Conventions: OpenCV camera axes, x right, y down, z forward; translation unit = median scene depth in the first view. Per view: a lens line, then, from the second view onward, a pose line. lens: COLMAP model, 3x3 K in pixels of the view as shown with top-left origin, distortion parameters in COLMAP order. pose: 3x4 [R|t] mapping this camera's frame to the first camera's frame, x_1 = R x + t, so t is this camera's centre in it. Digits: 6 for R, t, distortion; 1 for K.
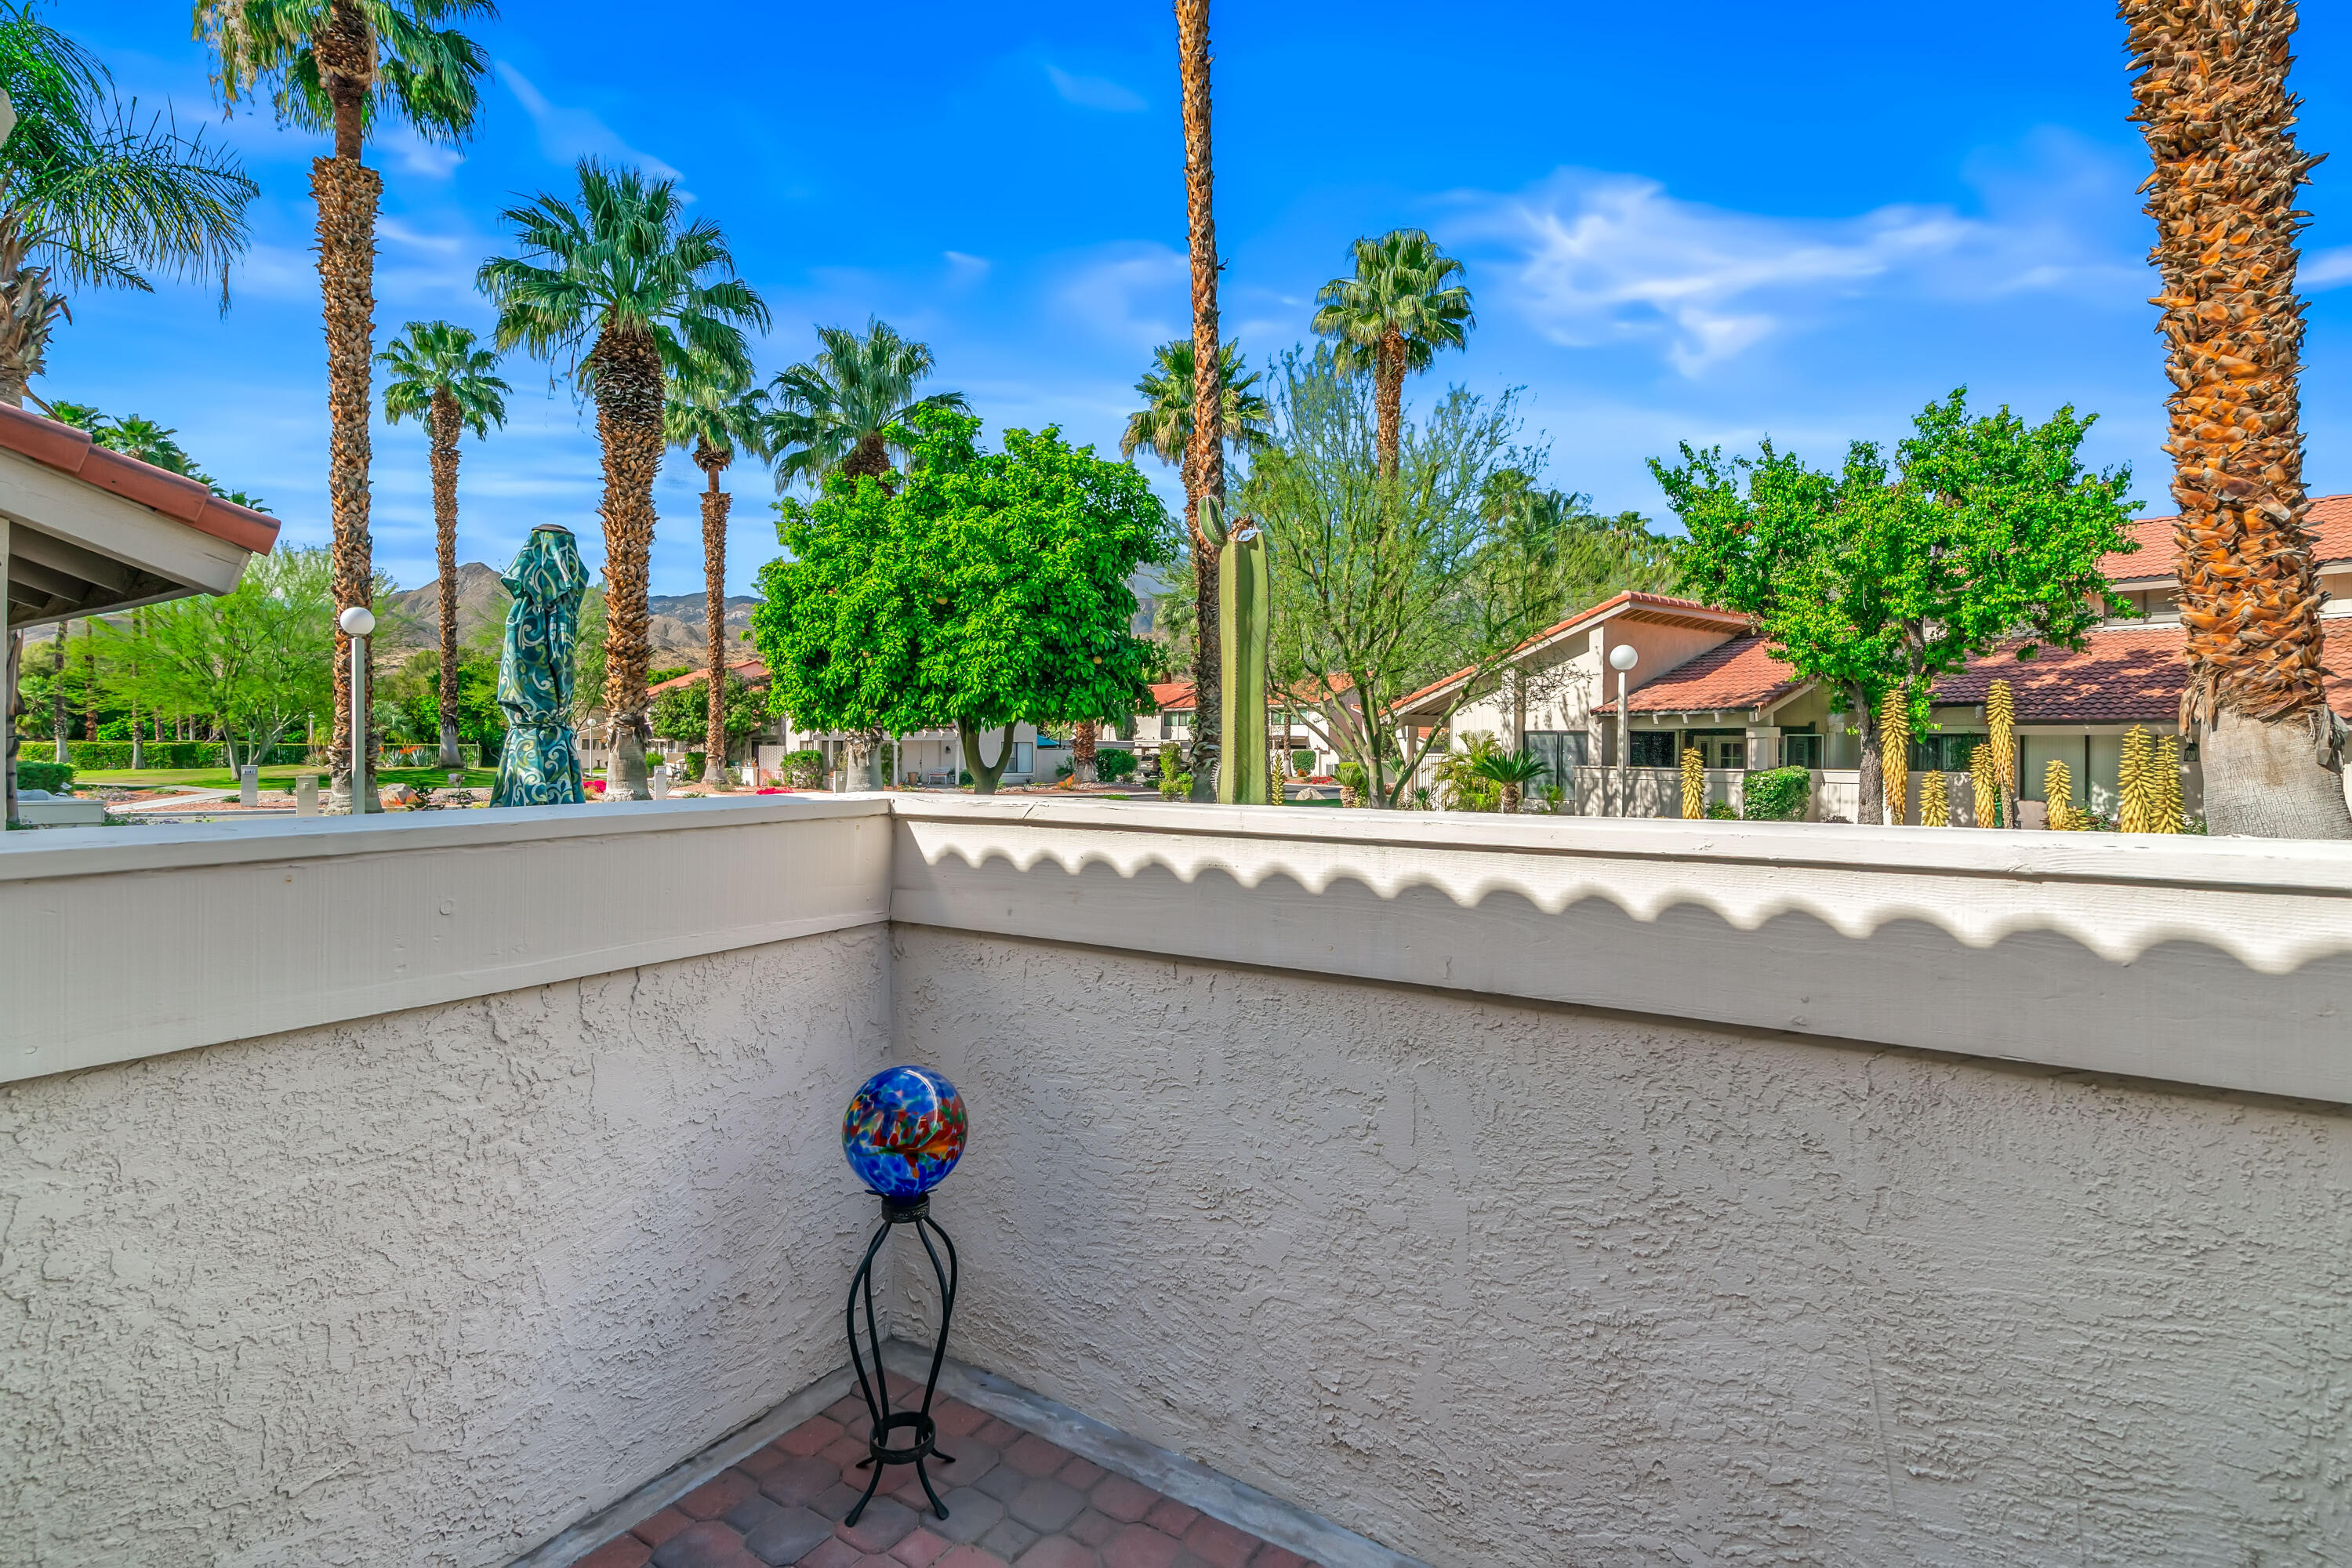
lens RADIAL K [[1099.3, 0, 1171.5], [0, 1099.3, 748.3], [0, 0, 1]] dist [-0.002678, 0.000180]
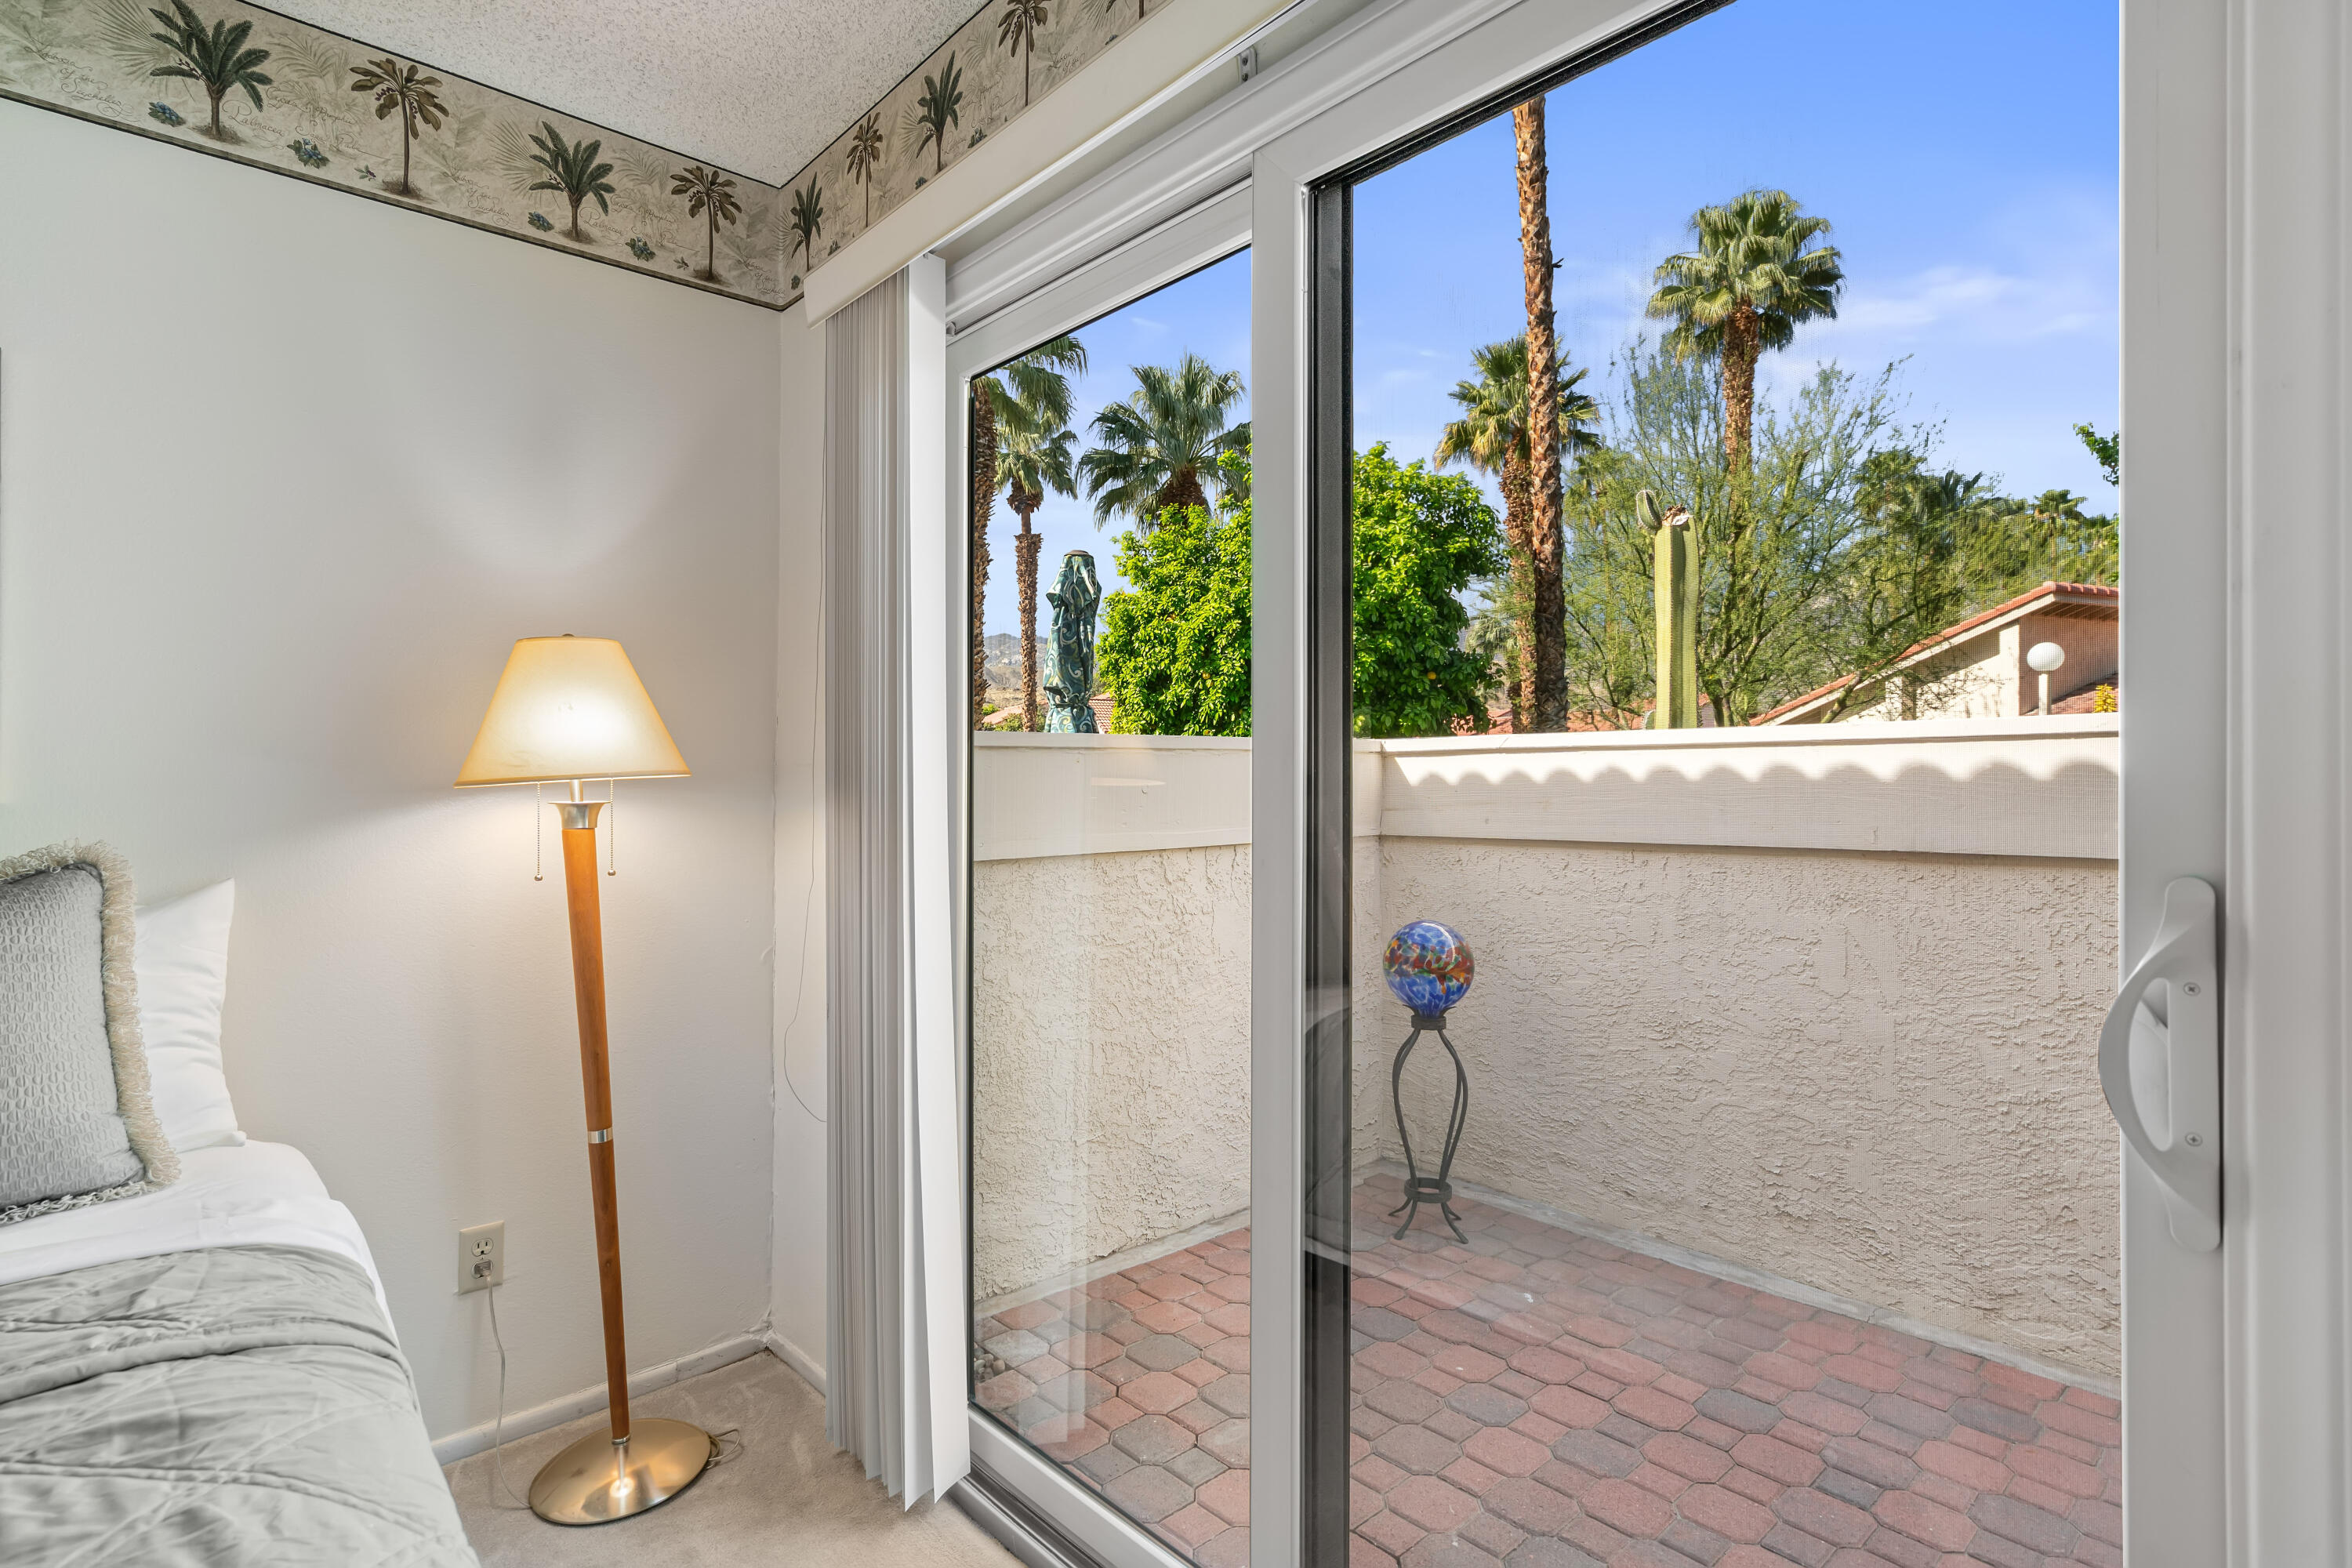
lens RADIAL K [[1158.2, 0, 1176.1], [0, 1158.2, 778.0], [0, 0, 1]] dist [0.003369, 0.000678]
pose [[0.967634, -0.007093, -0.252258, -0.041450], [0.005583, 0.999962, -0.006701, 0.027942], [0.252296, 0.005076, 0.967637, -0.110098]]
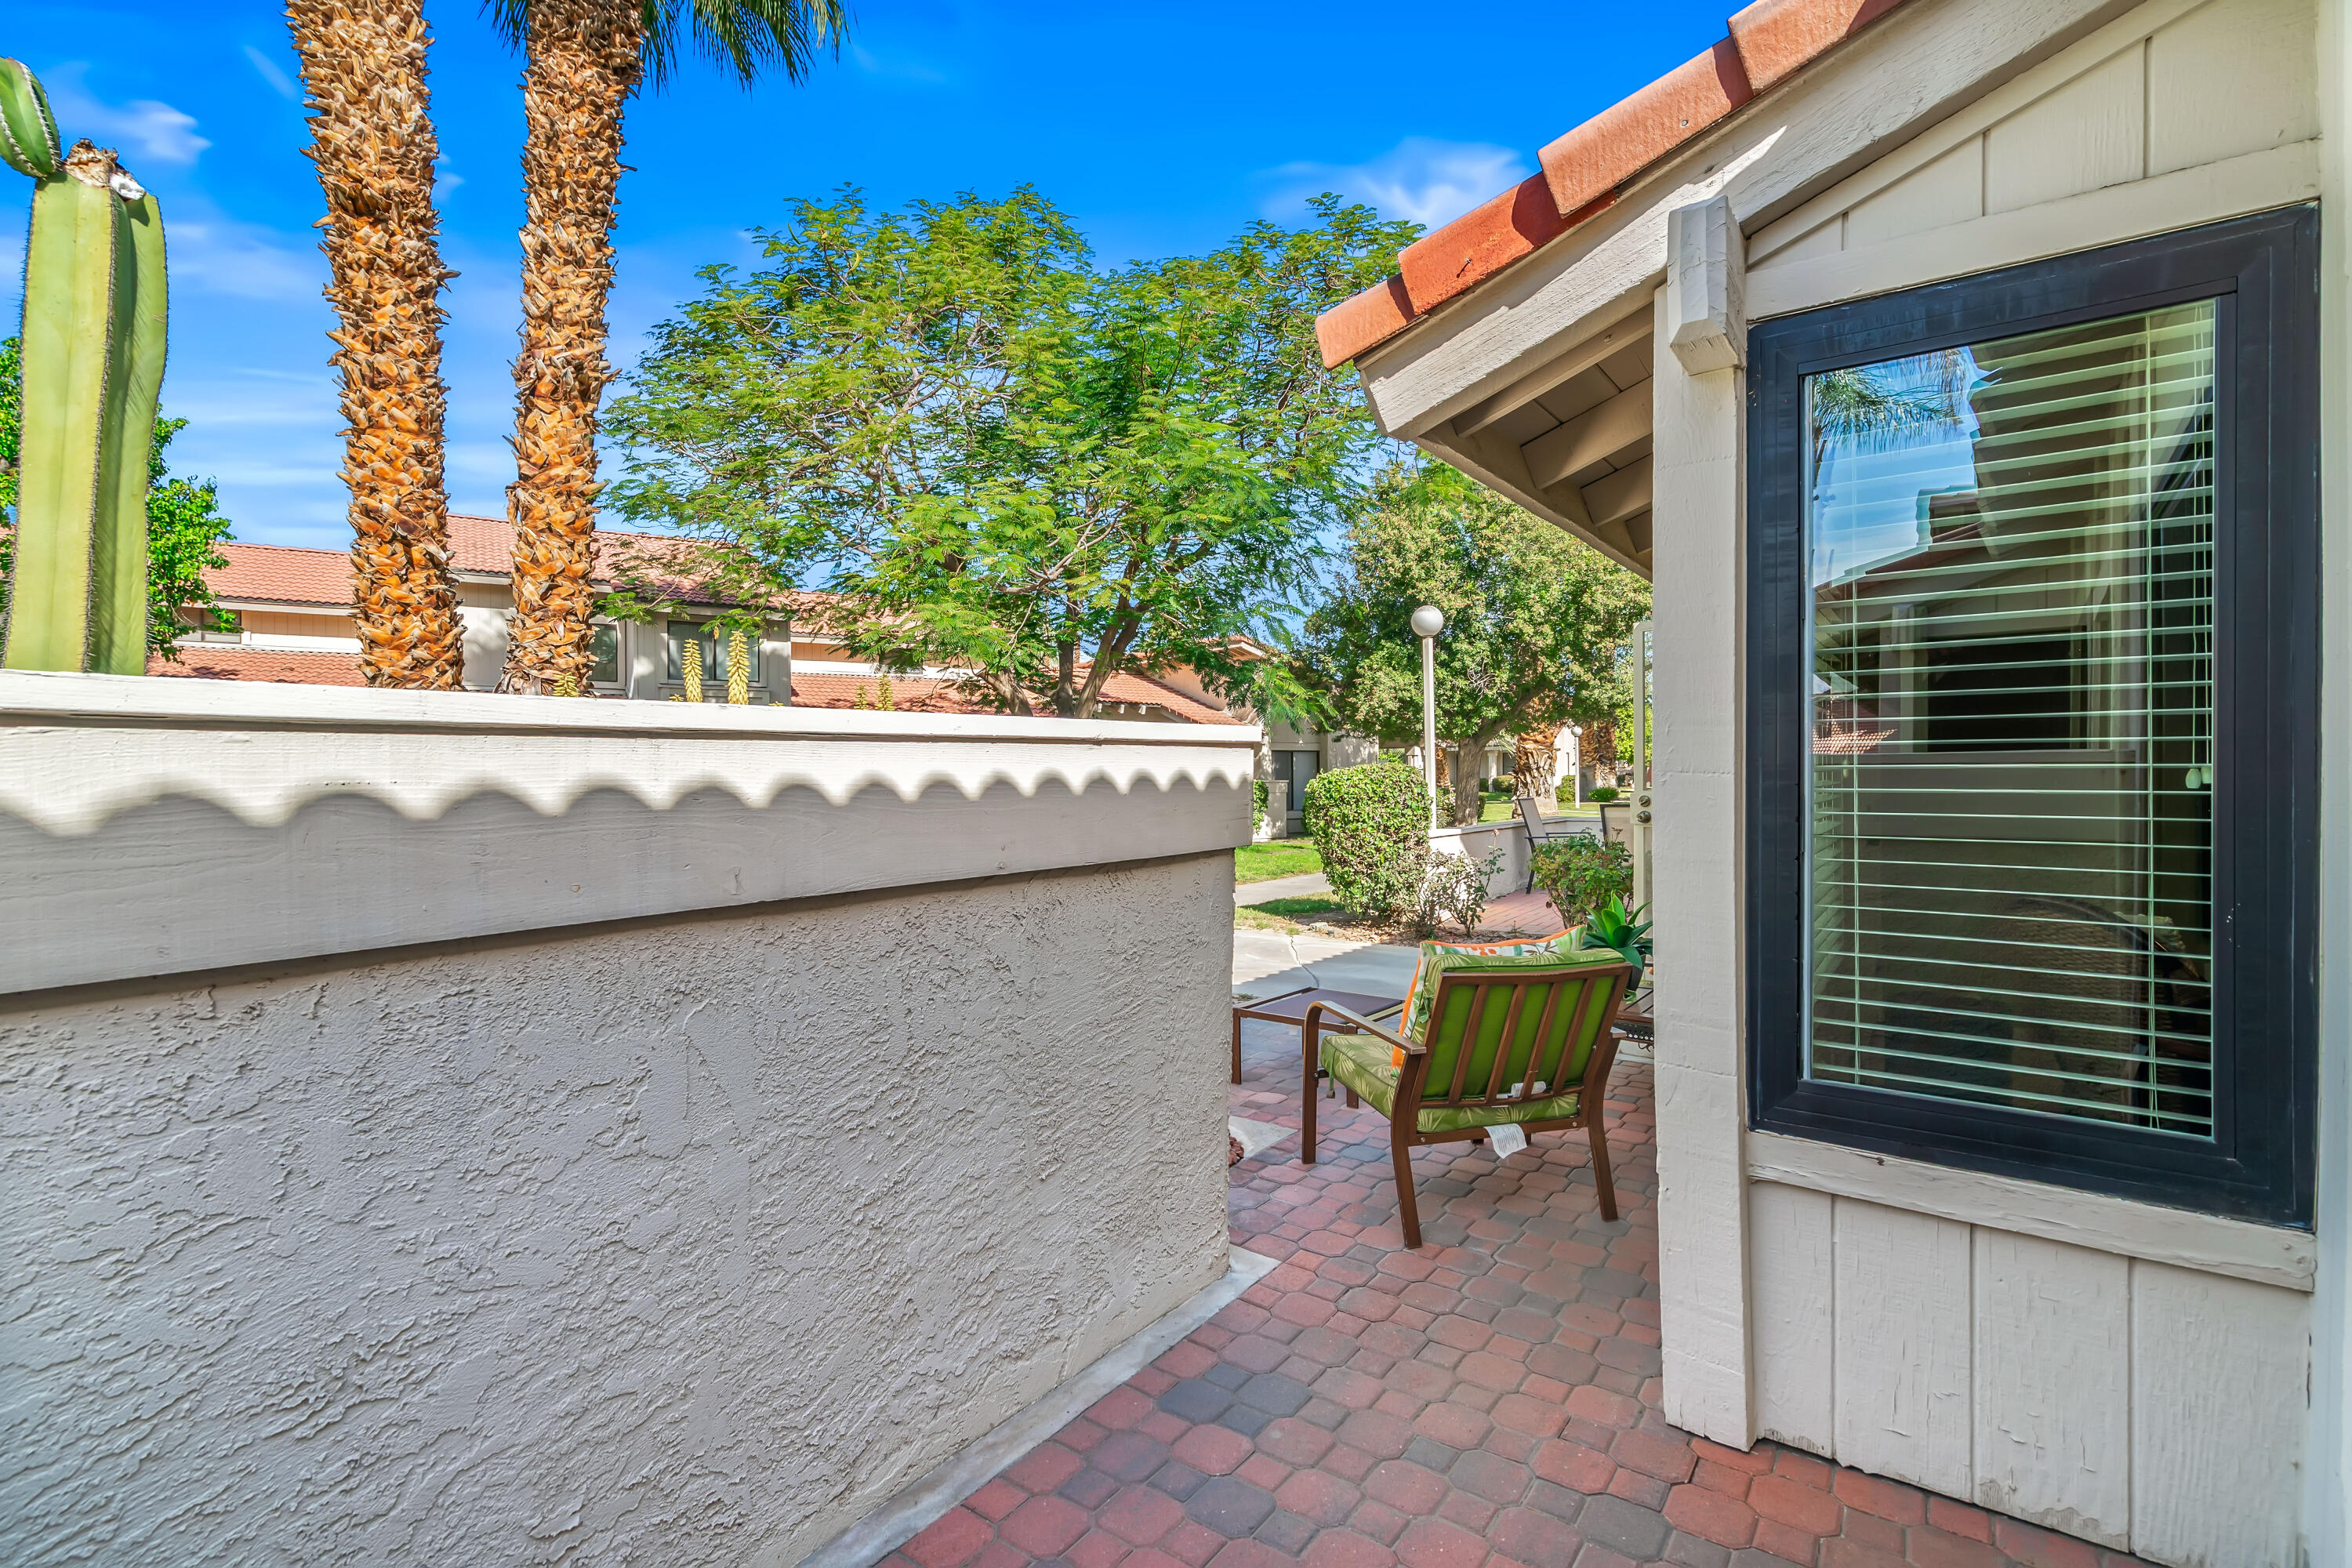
lens RADIAL K [[1078.1, 0, 1154.9], [0, 1078.1, 775.6], [0, 0, 1]] dist [-0.001750, 0.000724]
pose [[0.067829, -0.010258, 0.997644, -0.111322], [0.010667, 0.999897, 0.009556, 0.023485], [-0.997640, 0.009994, 0.067931, 0.128058]]
